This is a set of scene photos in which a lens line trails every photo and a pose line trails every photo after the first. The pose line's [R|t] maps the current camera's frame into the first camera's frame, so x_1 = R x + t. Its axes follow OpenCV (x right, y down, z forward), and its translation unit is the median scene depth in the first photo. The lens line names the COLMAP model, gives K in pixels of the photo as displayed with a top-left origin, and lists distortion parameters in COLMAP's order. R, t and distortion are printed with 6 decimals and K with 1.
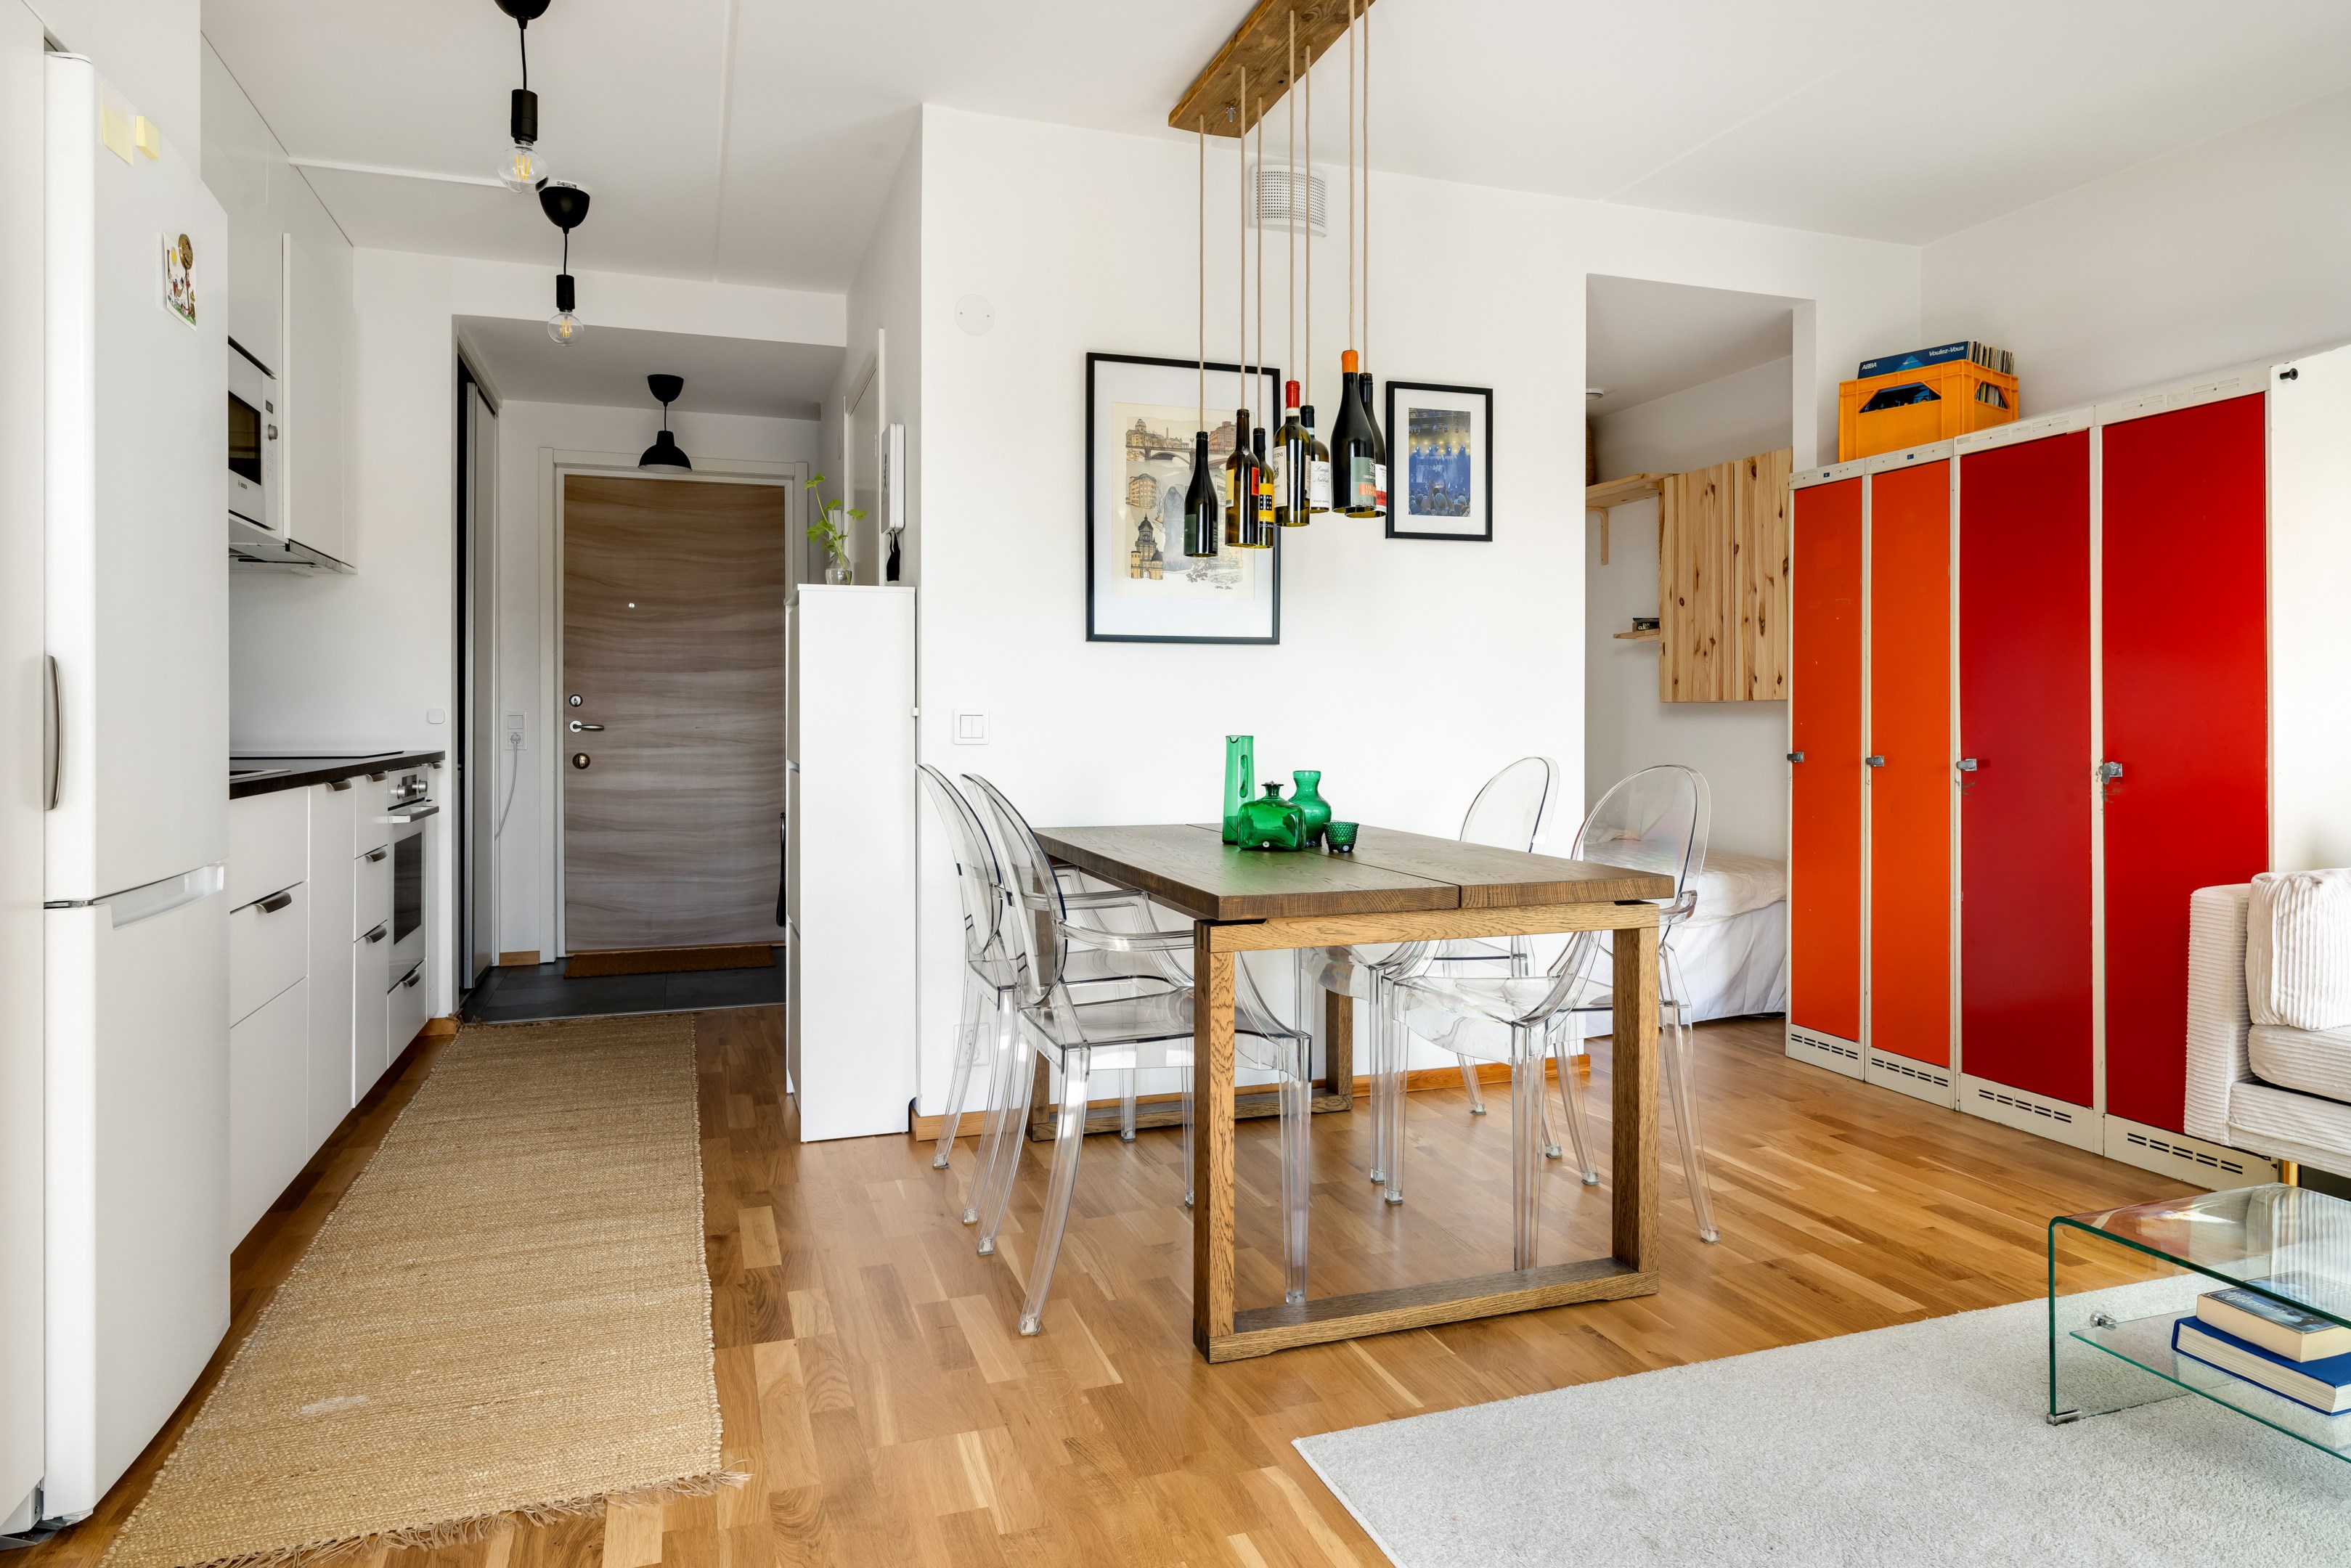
lens RADIAL K [[1426.5, 0, 1193.3], [0, 1426.5, 723.7], [0, 0, 1]] dist [-0.000343, 0.001068]
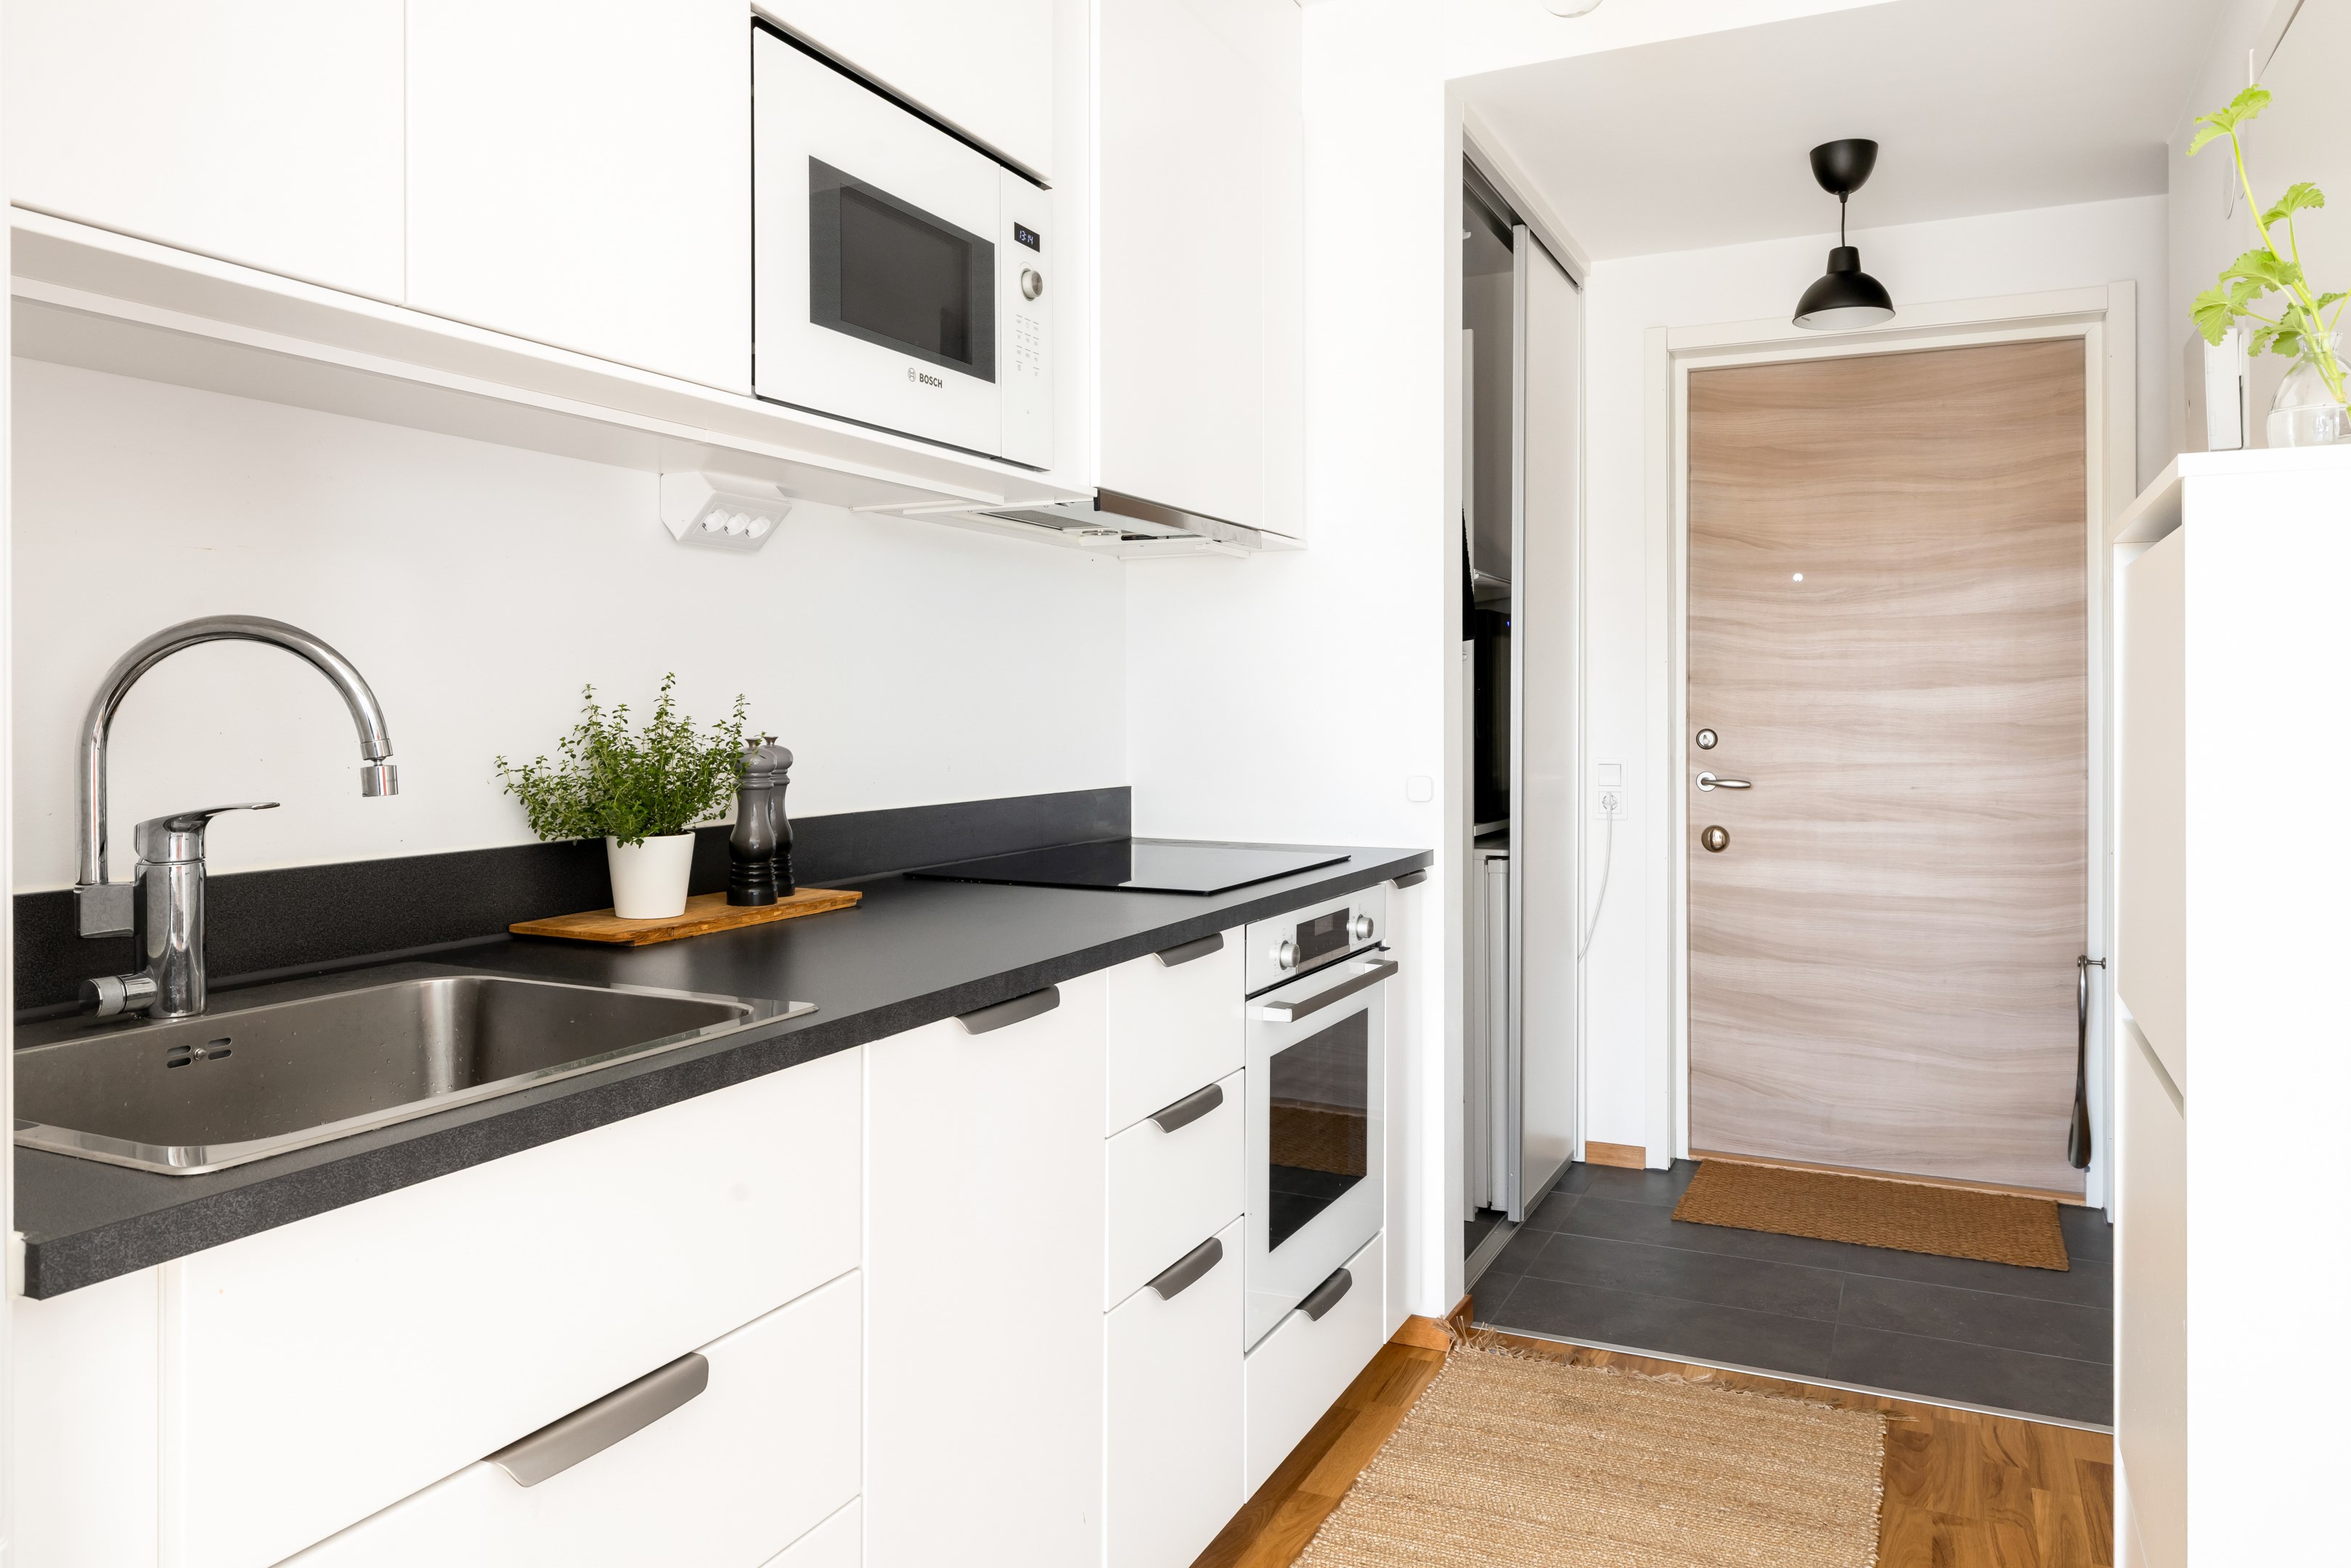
lens RADIAL K [[1598.6, 0, 1178.2], [0, 1598.6, 706.8], [0, 0, 1]] dist [-0.002829, 0.000923]
pose [[0.705327, -0.001545, -0.708881, -0.128973], [-0.003053, 0.999982, -0.005217, -0.030615], [0.708876, 0.005844, 0.705309, 0.426773]]
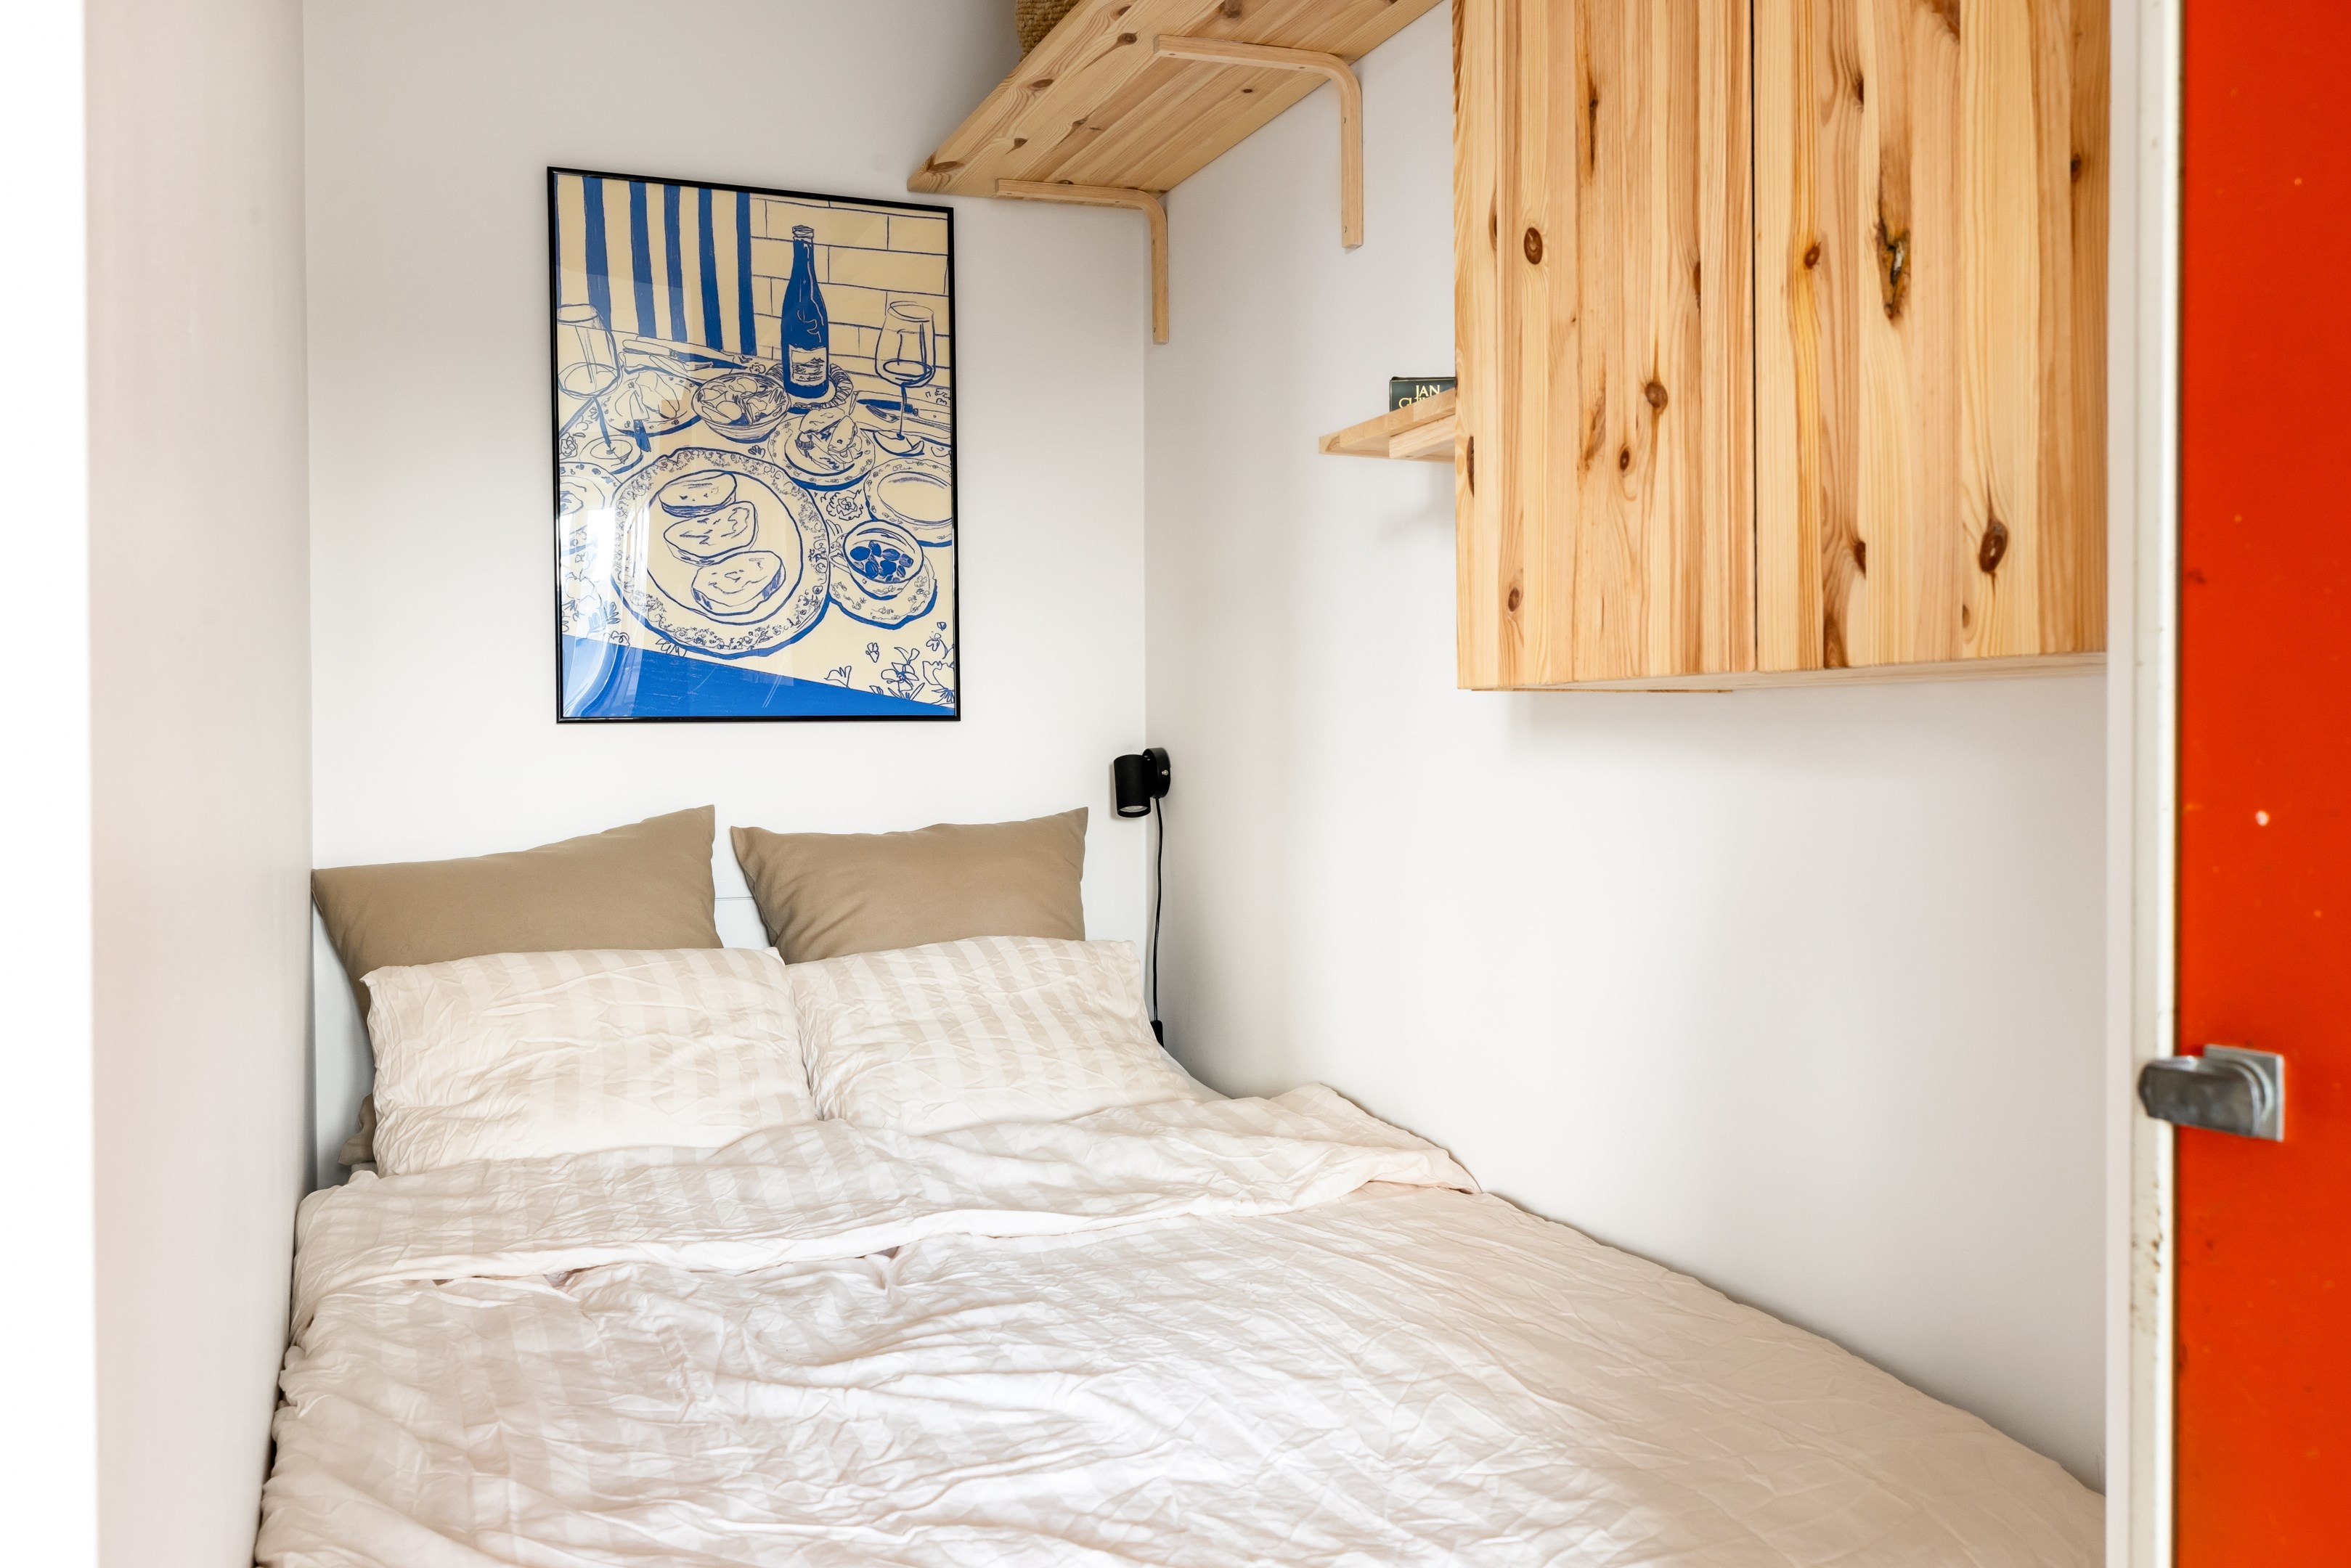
lens RADIAL K [[1921.2, 0, 1185.1], [0, 1921.2, 779.0], [0, 0, 1]] dist [-0.000328, 0.000181]
pose [[0.998359, -0.004553, 0.057091, 0.268503], [0.003747, 0.999892, 0.014211, -0.004719], [-0.057149, -0.013974, 0.998268, 0.693955]]
